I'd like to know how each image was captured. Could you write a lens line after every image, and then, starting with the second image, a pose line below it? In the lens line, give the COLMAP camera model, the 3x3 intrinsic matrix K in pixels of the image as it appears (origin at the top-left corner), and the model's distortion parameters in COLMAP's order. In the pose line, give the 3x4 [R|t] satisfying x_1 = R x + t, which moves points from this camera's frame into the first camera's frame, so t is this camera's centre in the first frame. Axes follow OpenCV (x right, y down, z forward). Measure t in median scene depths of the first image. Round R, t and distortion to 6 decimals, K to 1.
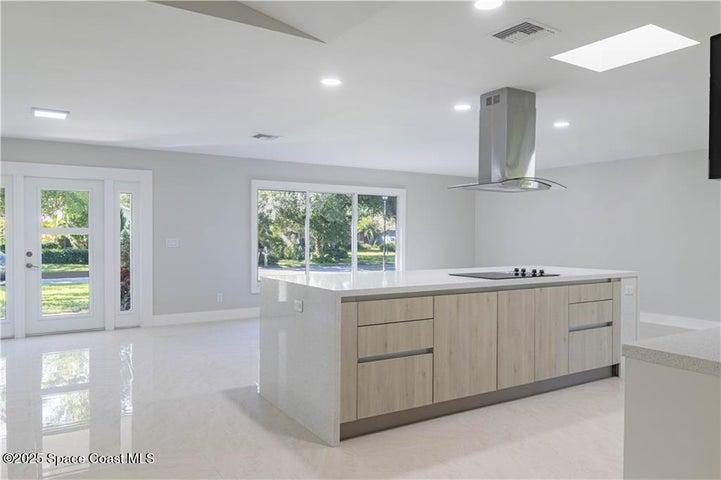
lens RADIAL K [[530.5, 0, 359.8], [0, 530.5, 246.5], [0, 0, 1]] dist [-0.003581, 0.003628]
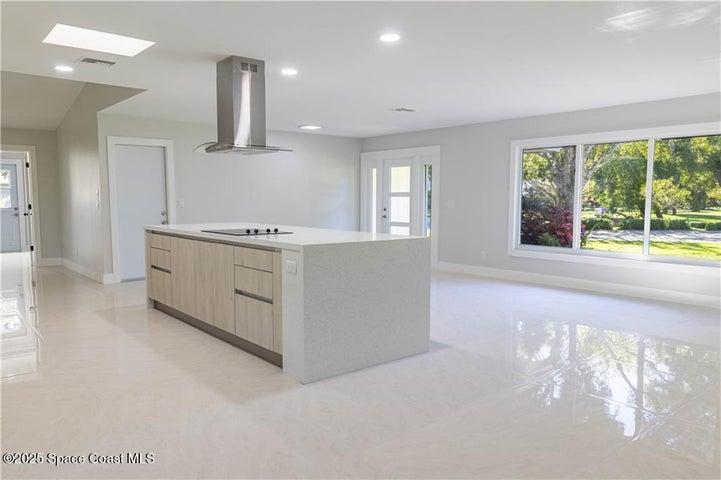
lens RADIAL K [[530.5, 0, 361.7], [0, 530.5, 238.5], [0, 0, 1]] dist [-0.003581, 0.003628]
pose [[0.128176, 0.074371, -0.988959, 1.396820], [-0.025450, 0.997103, 0.071685, -0.016059], [0.991425, 0.015981, 0.129698, 1.107710]]
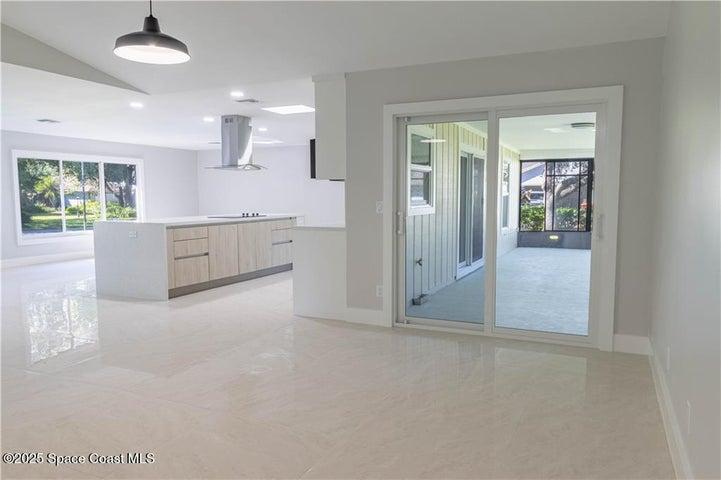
lens RADIAL K [[530.5, 0, 360.2], [0, 530.5, 242.7], [0, 0, 1]] dist [-0.003581, 0.003628]
pose [[0.845770, -0.056894, 0.530505, -0.351027], [0.021210, 0.997098, 0.073119, 0.019766], [-0.533125, -0.050590, 0.844522, -0.784874]]
